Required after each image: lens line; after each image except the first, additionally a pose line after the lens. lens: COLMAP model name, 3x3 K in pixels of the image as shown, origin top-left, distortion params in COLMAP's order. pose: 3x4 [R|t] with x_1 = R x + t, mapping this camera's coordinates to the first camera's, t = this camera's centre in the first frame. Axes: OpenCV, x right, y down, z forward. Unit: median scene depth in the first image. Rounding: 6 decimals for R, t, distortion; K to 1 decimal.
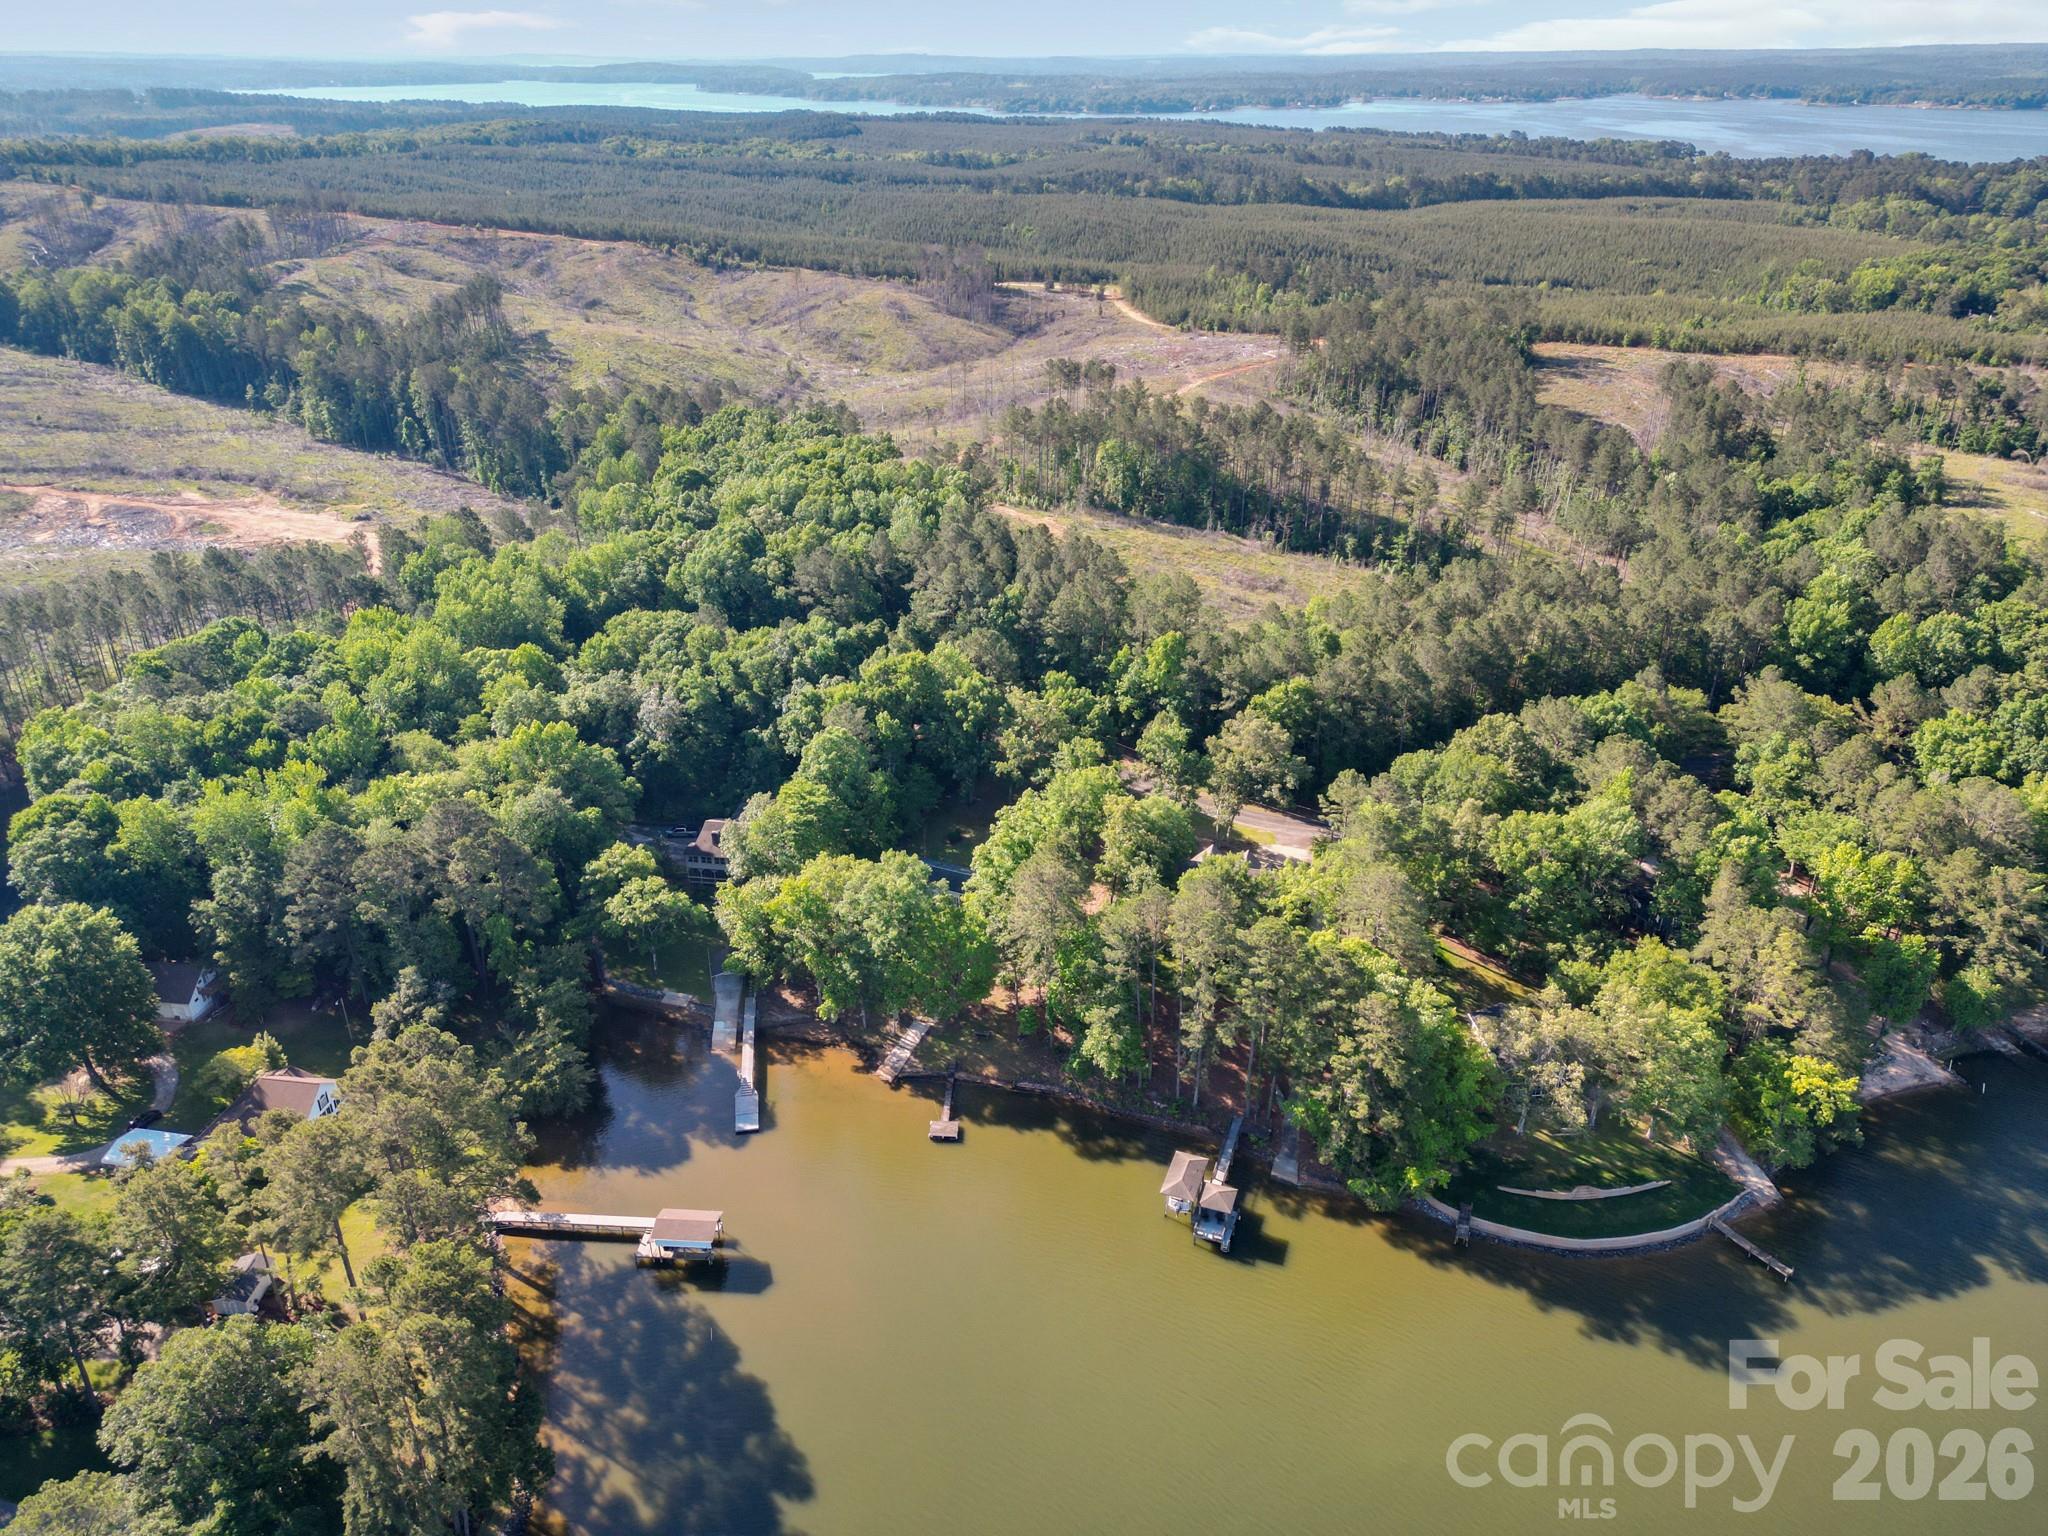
lens RADIAL K [[1440.7, 0, 1023.4], [0, 1440.7, 755.3], [0, 0, 1]] dist [0.068959, -0.062122]
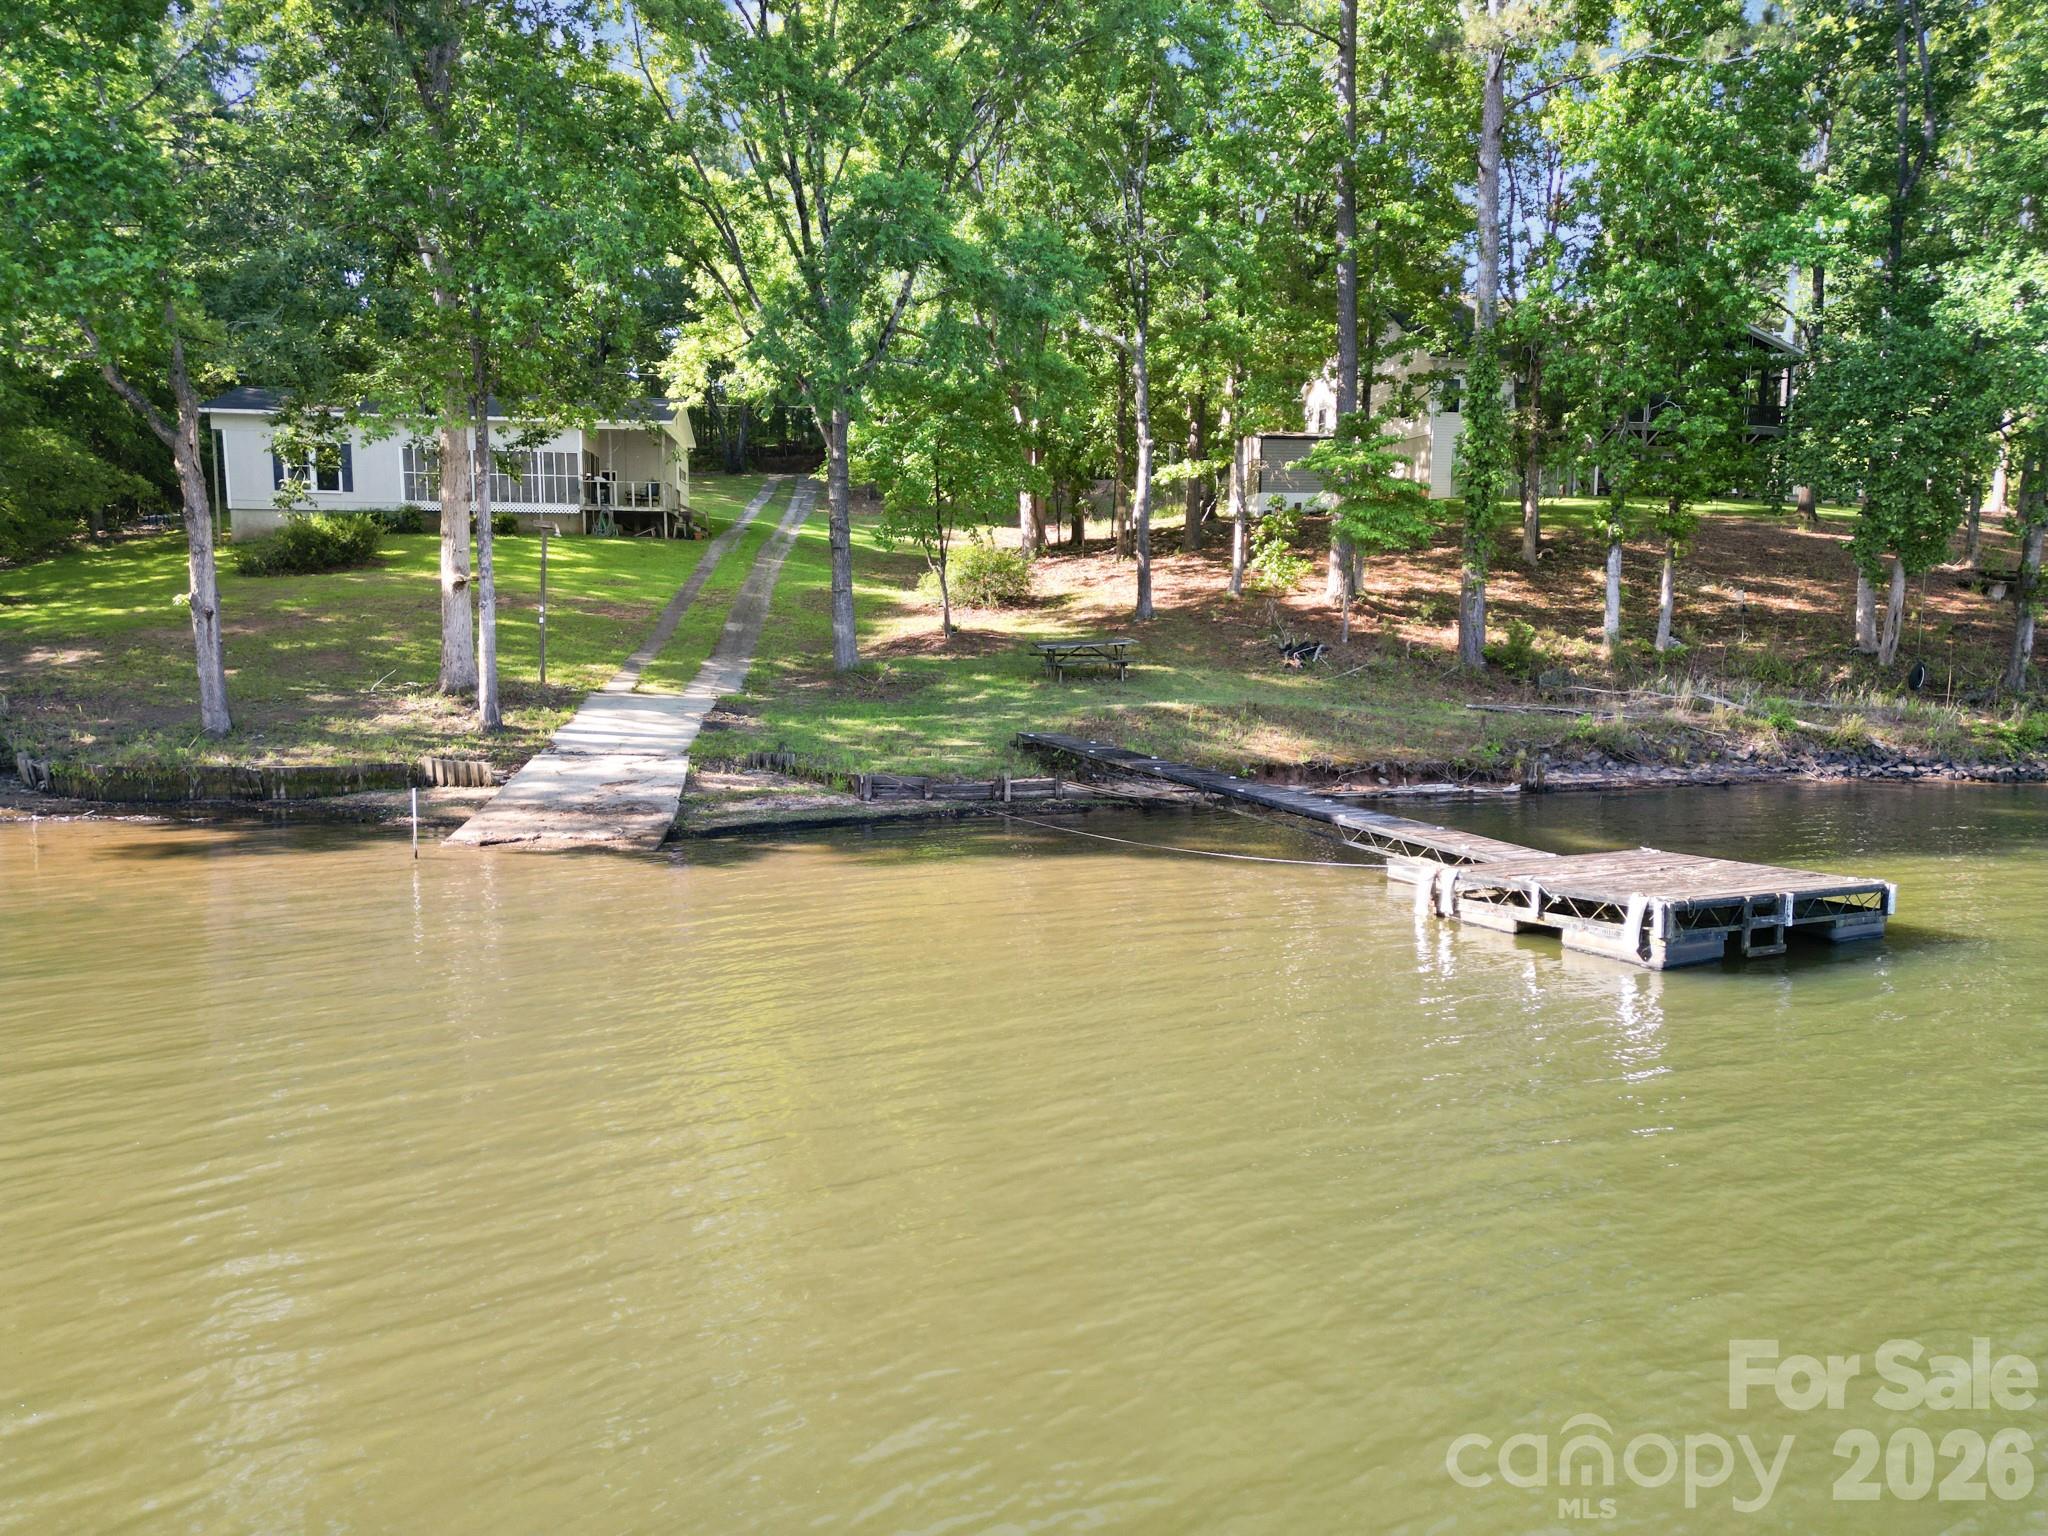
lens RADIAL K [[1440.7, 0, 1028.3], [0, 1440.7, 771.7], [0, 0, 1]] dist [0.068959, -0.062122]
pose [[0.843913, -0.036553, 0.535233, -0.108138], [0.216991, 0.935682, -0.278233, 0.224129], [-0.490638, 0.350946, 0.797566, 0.792782]]
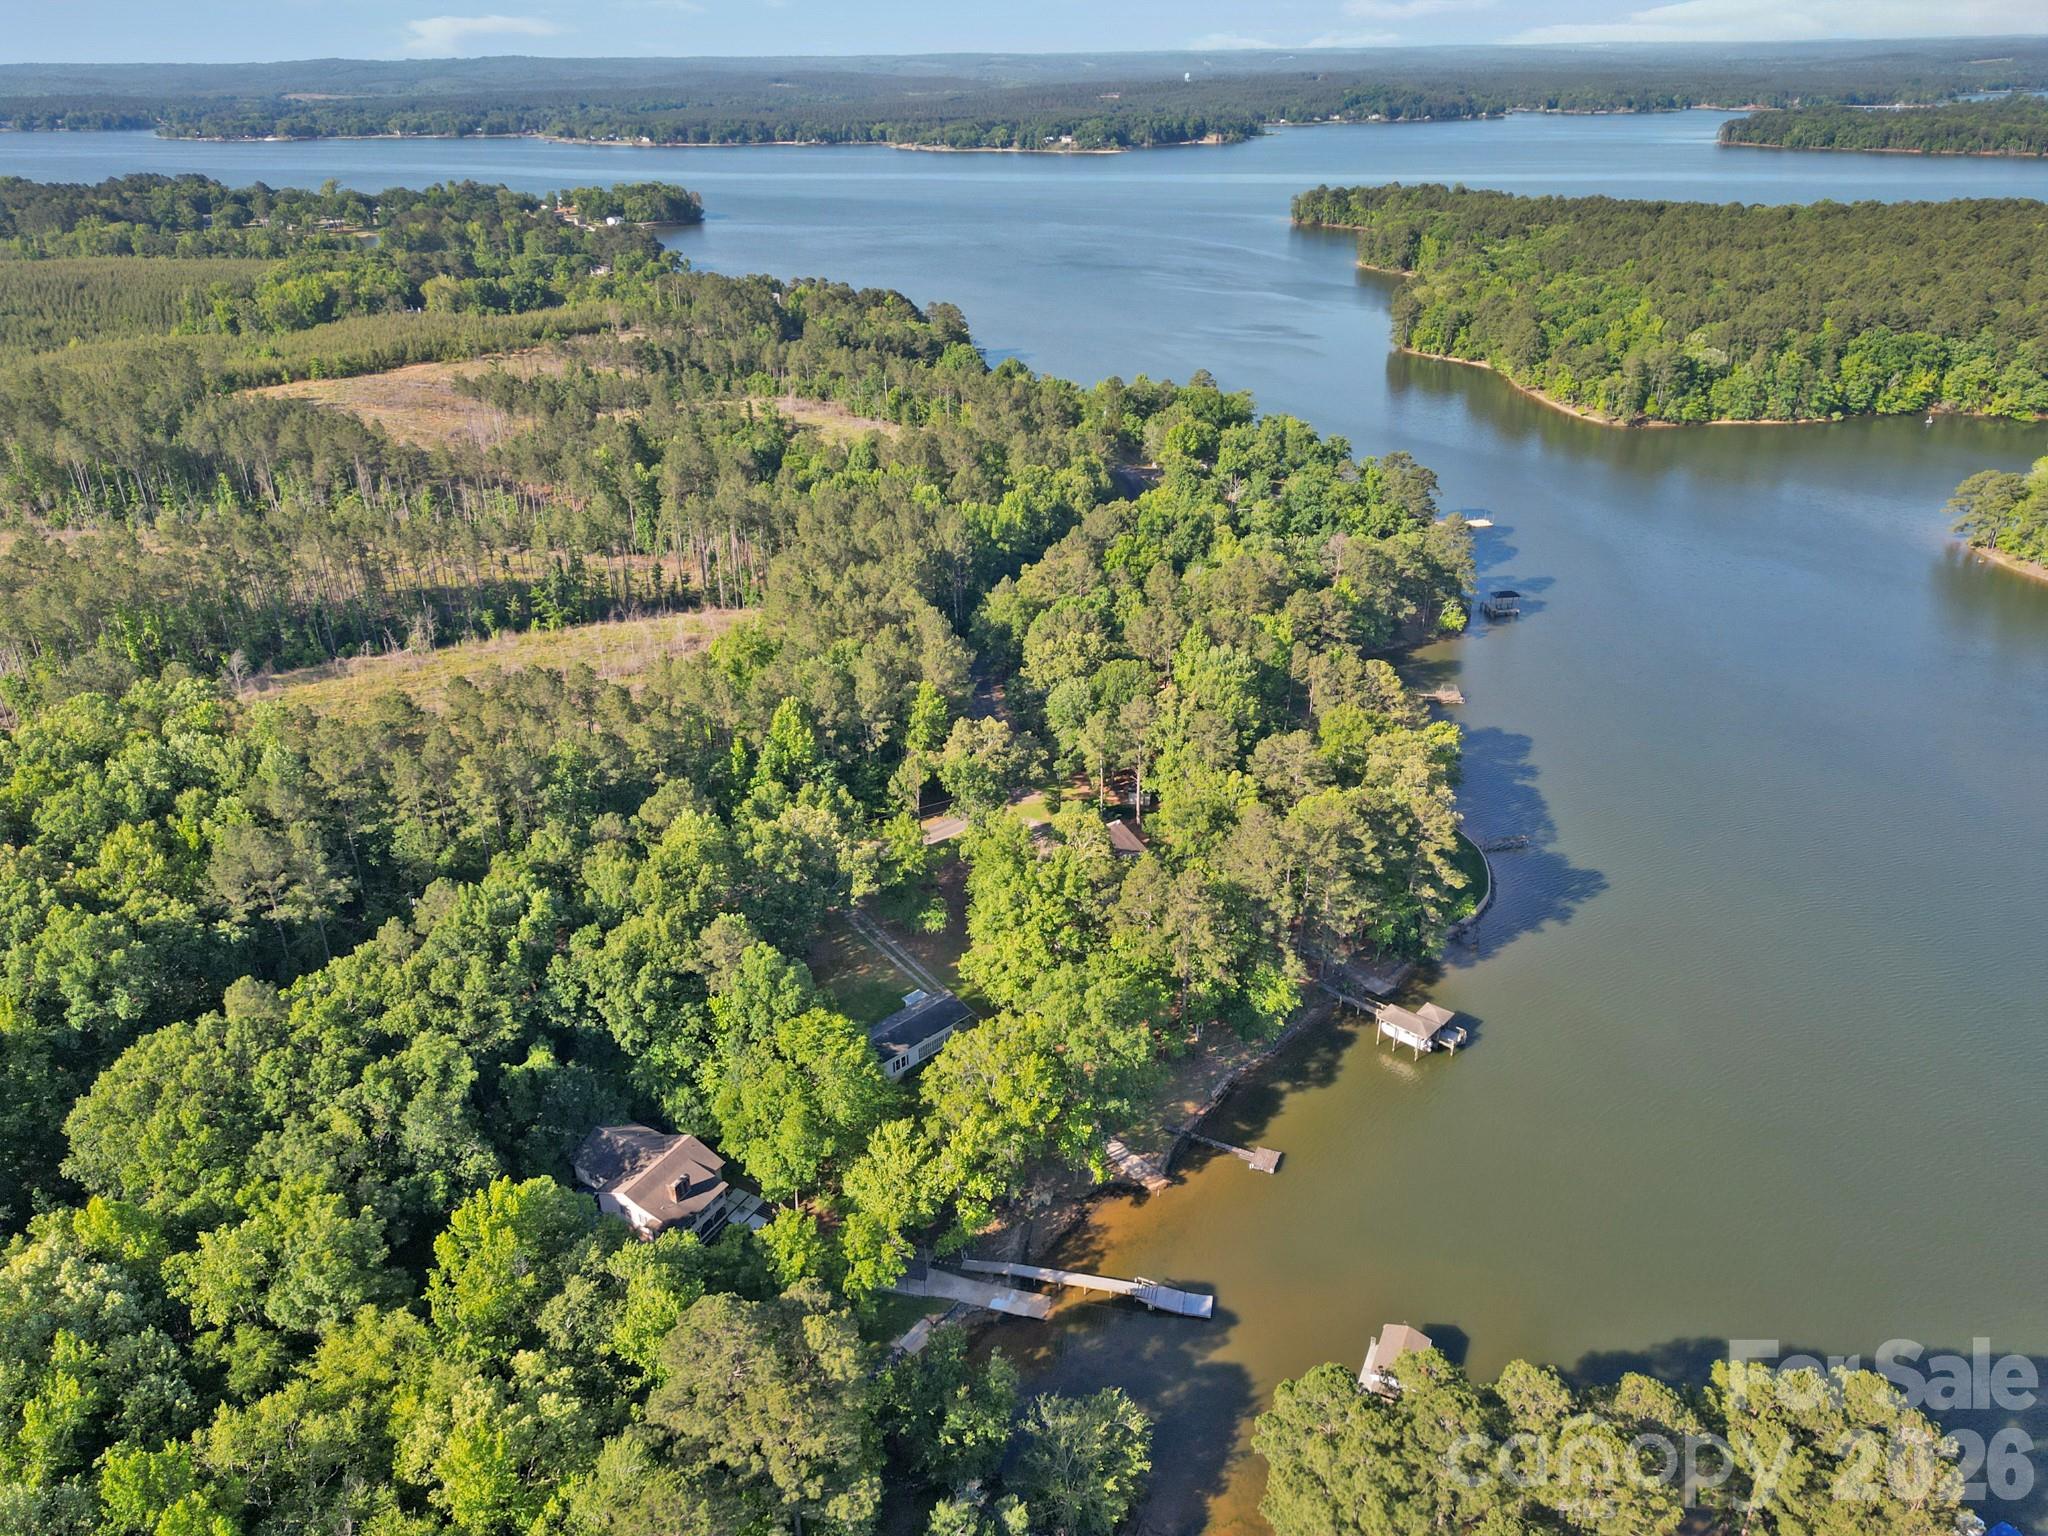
lens RADIAL K [[1440.7, 0, 1028.0], [0, 1440.7, 759.2], [0, 0, 1]] dist [0.068959, -0.062122]
pose [[0.360776, -0.407845, 0.838751, -0.686990], [0.416836, 0.875010, 0.246180, -0.237123], [-0.834319, 0.260806, 0.485687, 0.492920]]
